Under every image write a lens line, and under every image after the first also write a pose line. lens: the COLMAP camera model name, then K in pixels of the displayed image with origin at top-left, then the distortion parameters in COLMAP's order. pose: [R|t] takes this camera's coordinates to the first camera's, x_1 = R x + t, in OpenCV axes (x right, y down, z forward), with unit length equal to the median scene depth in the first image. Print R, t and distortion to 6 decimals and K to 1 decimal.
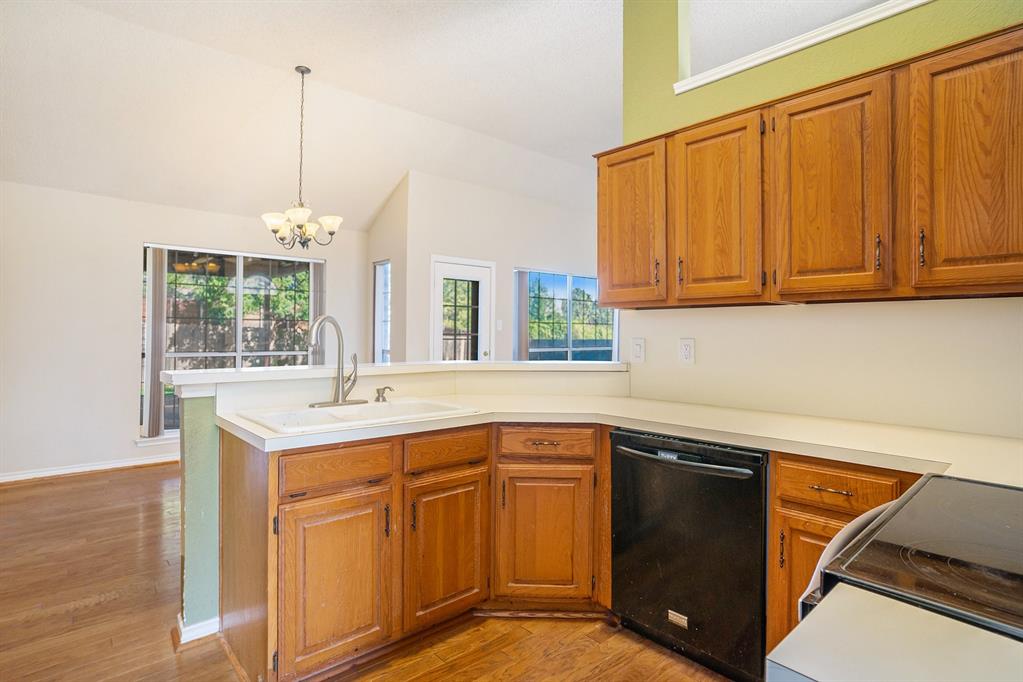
lens RADIAL K [[522.7, 0, 506.4], [0, 522.7, 338.4], [0, 0, 1]] dist [-0.073606, 0.031360]
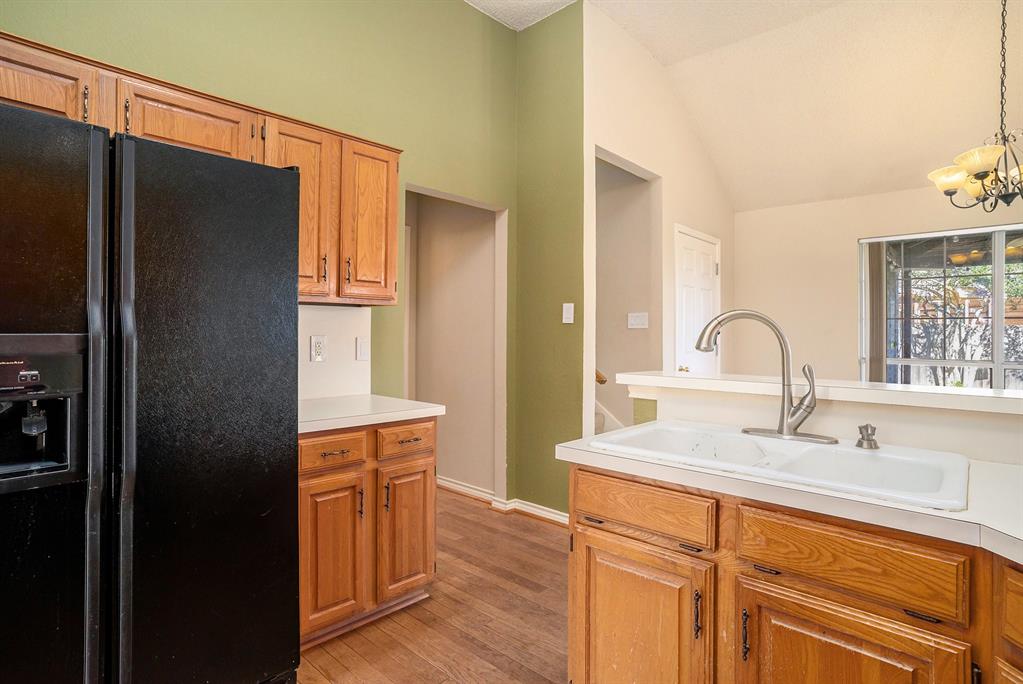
lens RADIAL K [[522.7, 0, 506.4], [0, 522.7, 339.4], [0, 0, 1]] dist [-0.073606, 0.031360]
pose [[0.063543, 0.001804, -0.997977, 0.145973], [-0.012278, 0.999924, 0.001026, 0.000289], [0.997904, 0.012188, 0.063560, 0.253707]]
